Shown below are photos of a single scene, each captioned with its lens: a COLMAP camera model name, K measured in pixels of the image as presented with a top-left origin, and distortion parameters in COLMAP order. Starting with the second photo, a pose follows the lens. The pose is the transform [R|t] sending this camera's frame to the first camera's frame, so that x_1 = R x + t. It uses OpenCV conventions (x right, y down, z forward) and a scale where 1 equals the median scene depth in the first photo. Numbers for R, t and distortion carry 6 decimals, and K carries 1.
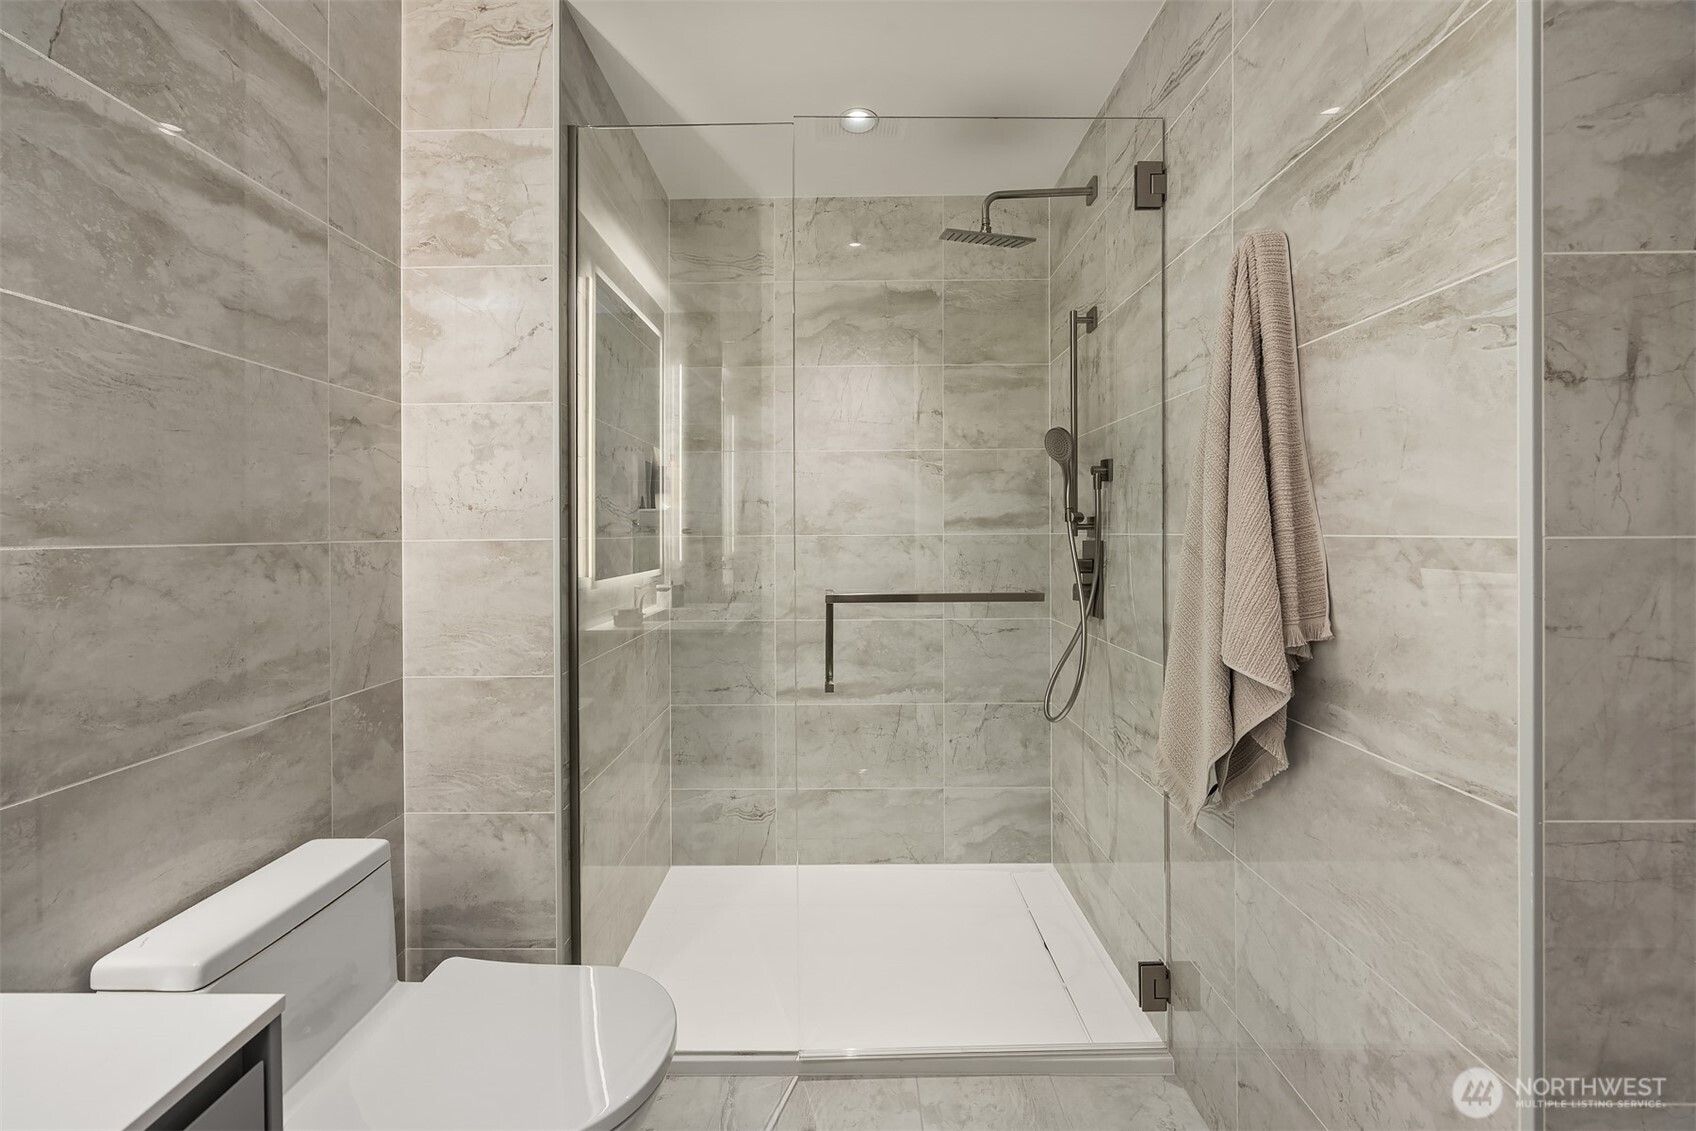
lens RADIAL K [[685.0, 0, 846.6], [0, 685.0, 533.7], [0, 0, 1]] dist [0.001275, -0.000071]
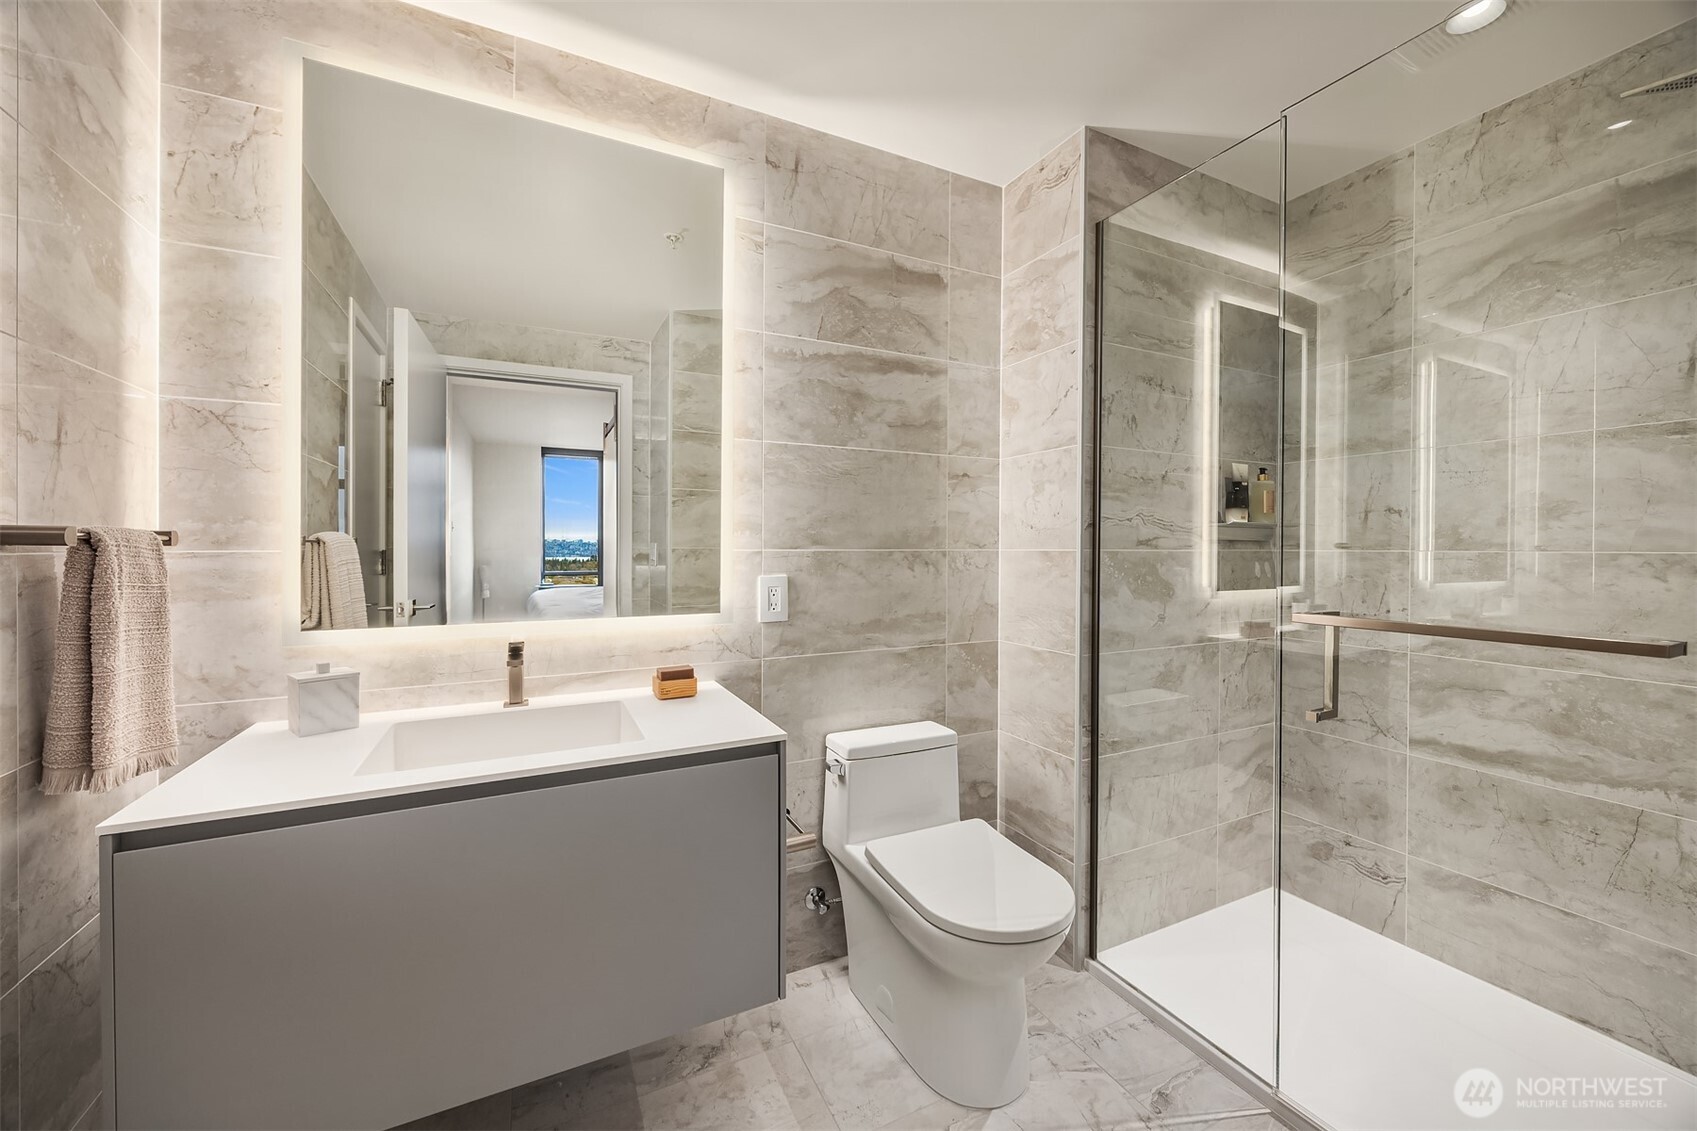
lens RADIAL K [[658.7, 0, 850.5], [0, 658.7, 546.2], [0, 0, 1]] dist [-0.000062, -0.000109]
pose [[0.450138, 0.008022, -0.892923, 0.499180], [-0.007991, 0.999956, 0.004955, -0.002399], [0.892923, 0.004904, 0.450182, 0.053299]]
